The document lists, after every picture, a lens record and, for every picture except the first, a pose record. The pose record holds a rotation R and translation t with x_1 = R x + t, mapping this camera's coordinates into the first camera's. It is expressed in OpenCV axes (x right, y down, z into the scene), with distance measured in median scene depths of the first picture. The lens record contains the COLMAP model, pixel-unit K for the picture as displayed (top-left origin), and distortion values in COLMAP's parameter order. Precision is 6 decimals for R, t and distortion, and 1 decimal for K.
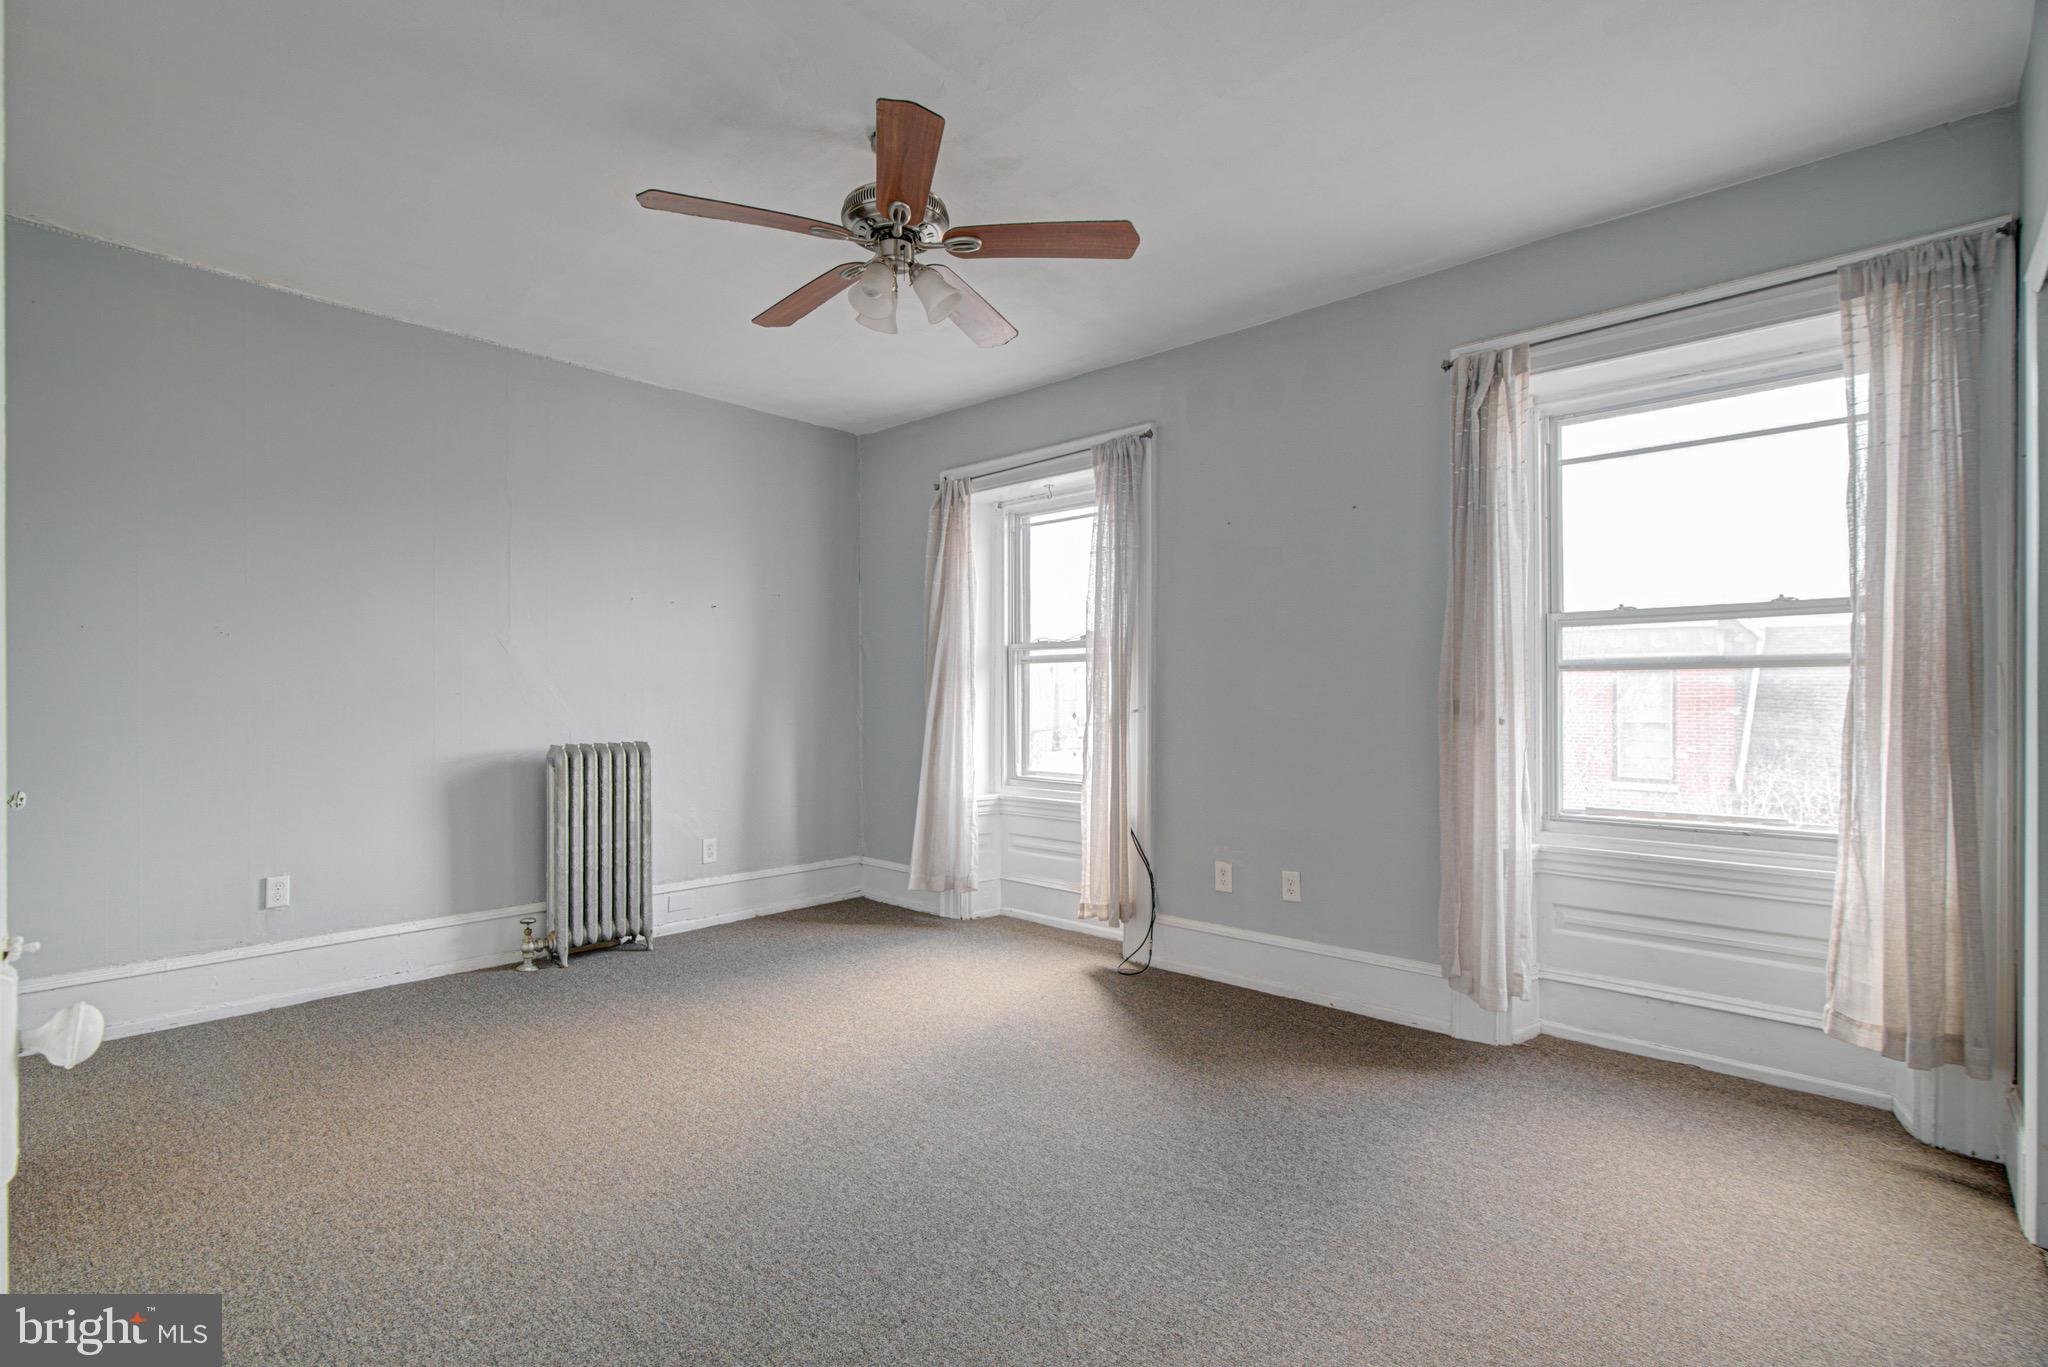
lens RADIAL K [[945.1, 0, 1018.2], [0, 945.1, 693.3], [0, 0, 1]] dist [-0.013361, 0.000985]
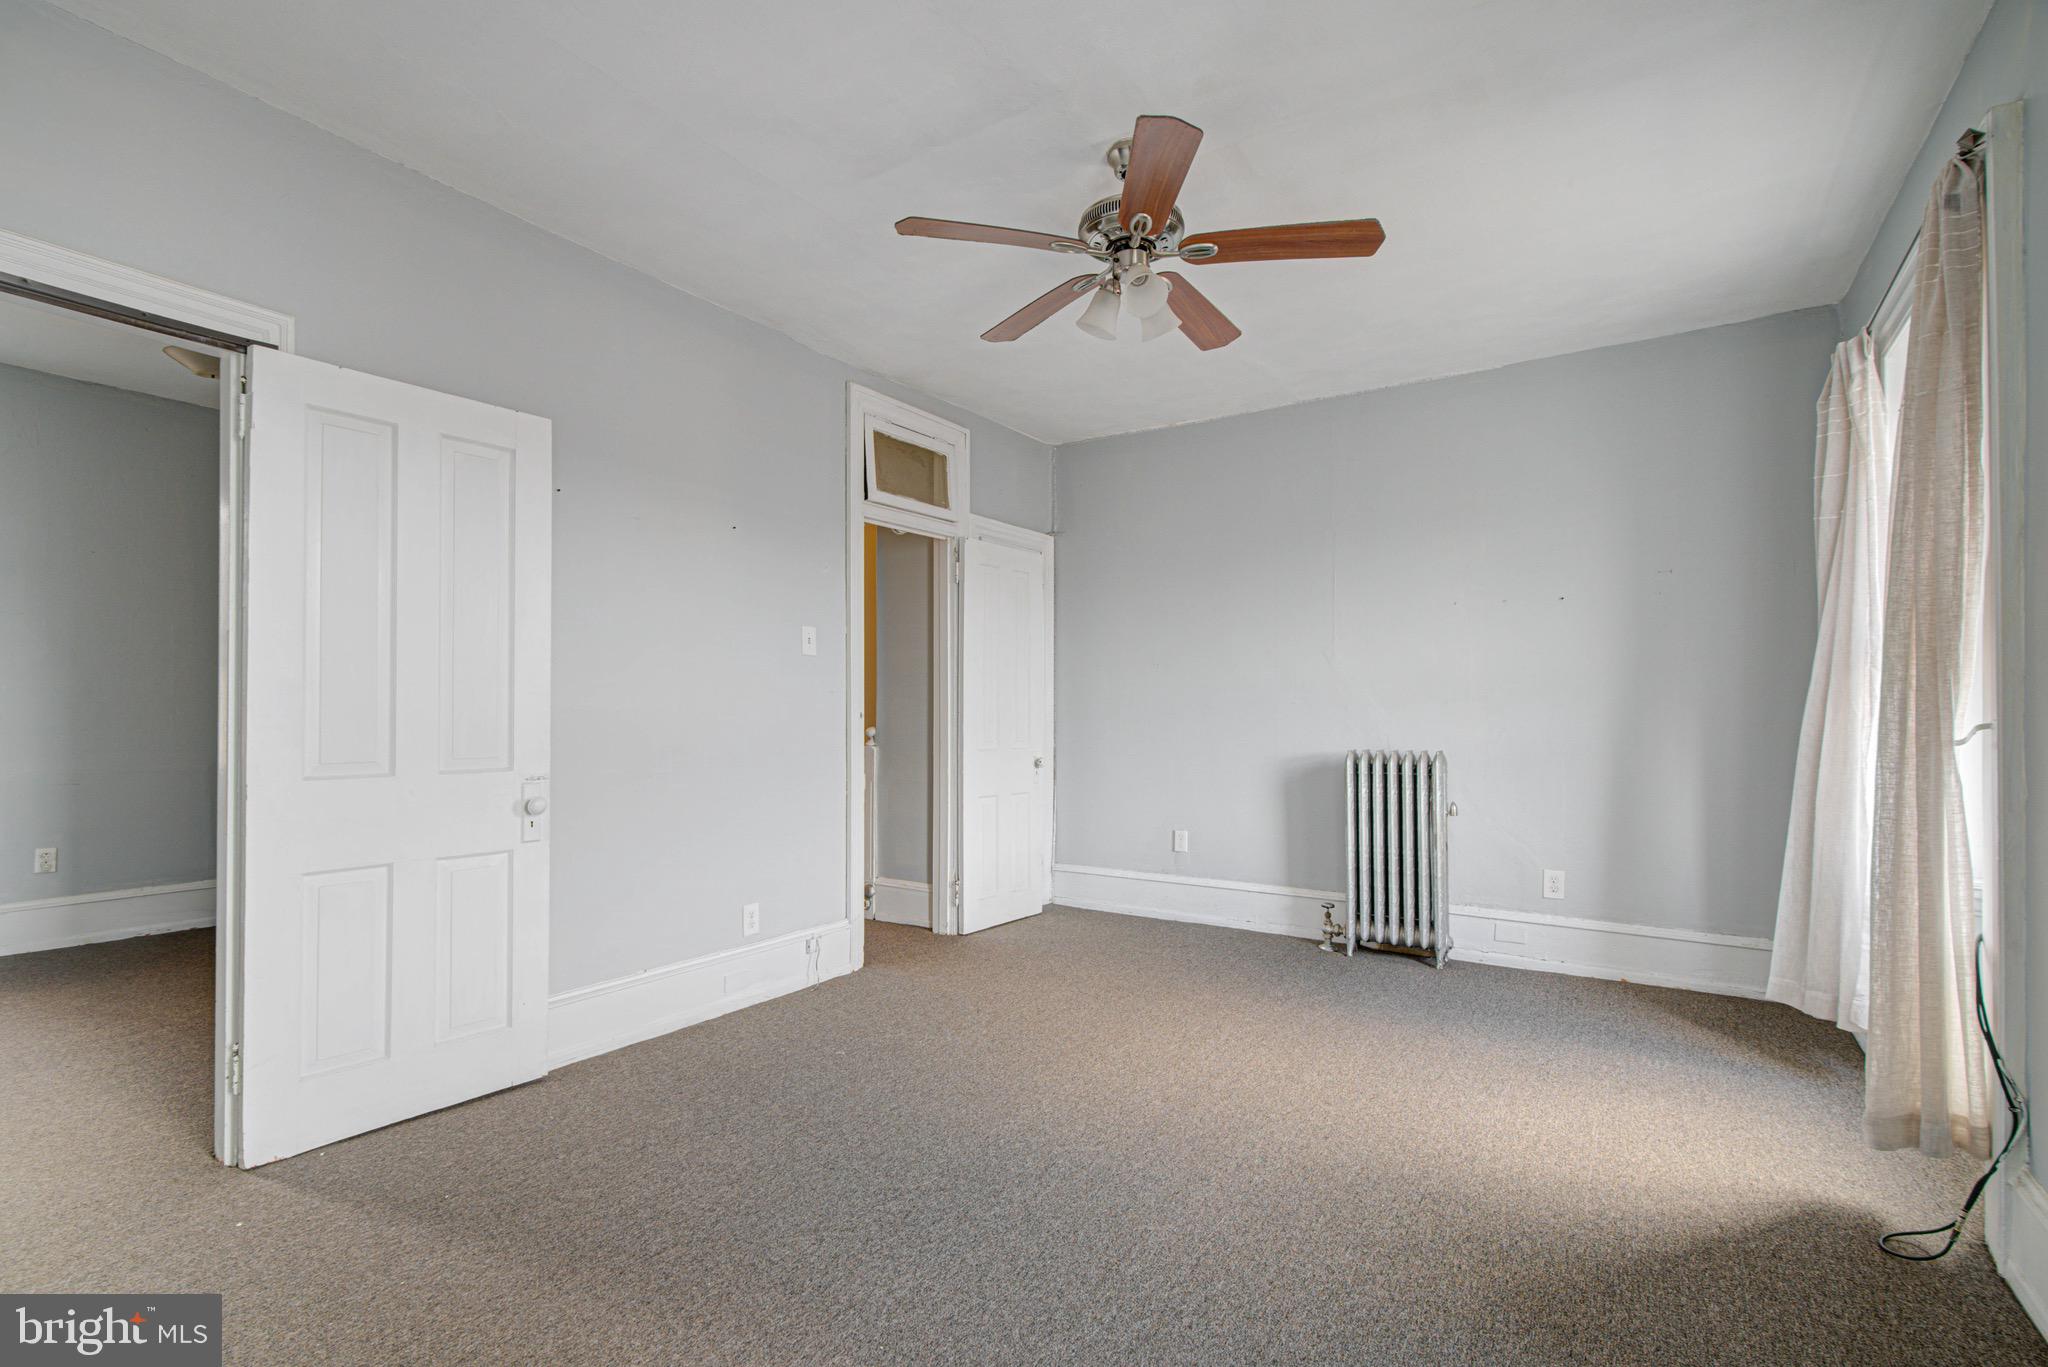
lens RADIAL K [[945.1, 0, 996.4], [0, 945.1, 698.4], [0, 0, 1]] dist [-0.013361, 0.000985]
pose [[0.133429, -0.015846, -0.990932, 0.195398], [0.003825, 0.999873, -0.015474, 0.004120], [0.991051, -0.001726, 0.133473, 0.166530]]
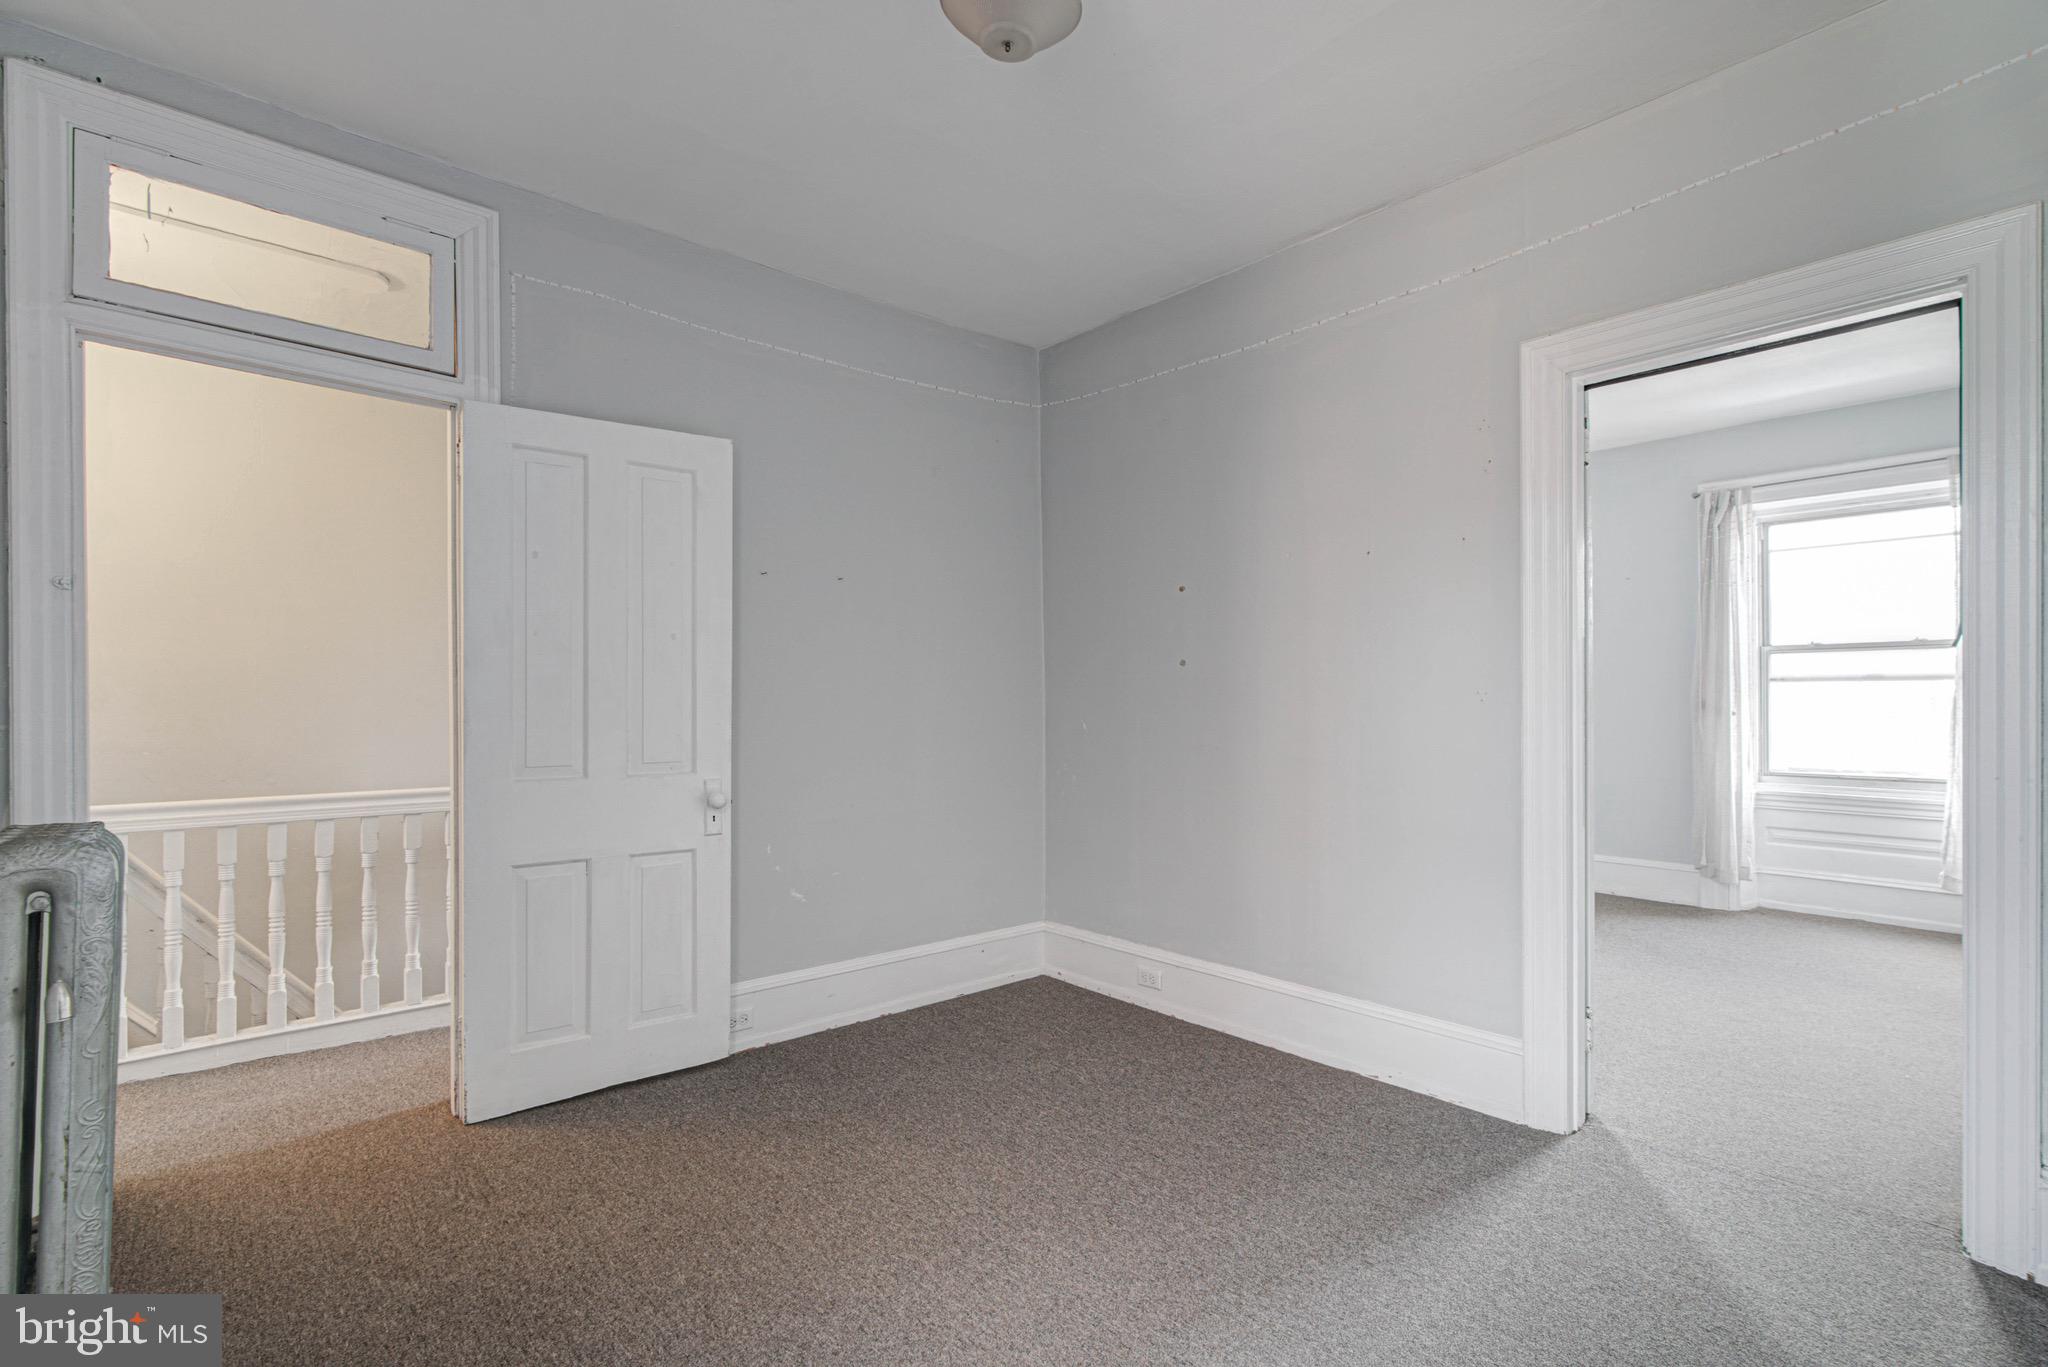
lens RADIAL K [[945.1, 0, 1038.3], [0, 945.1, 697.3], [0, 0, 1]] dist [-0.013361, 0.000985]
pose [[0.993198, -0.003452, -0.116388, -0.515321], [0.003892, 0.999986, 0.003559, -0.009219], [0.116374, -0.003988, 0.993197, -0.789869]]
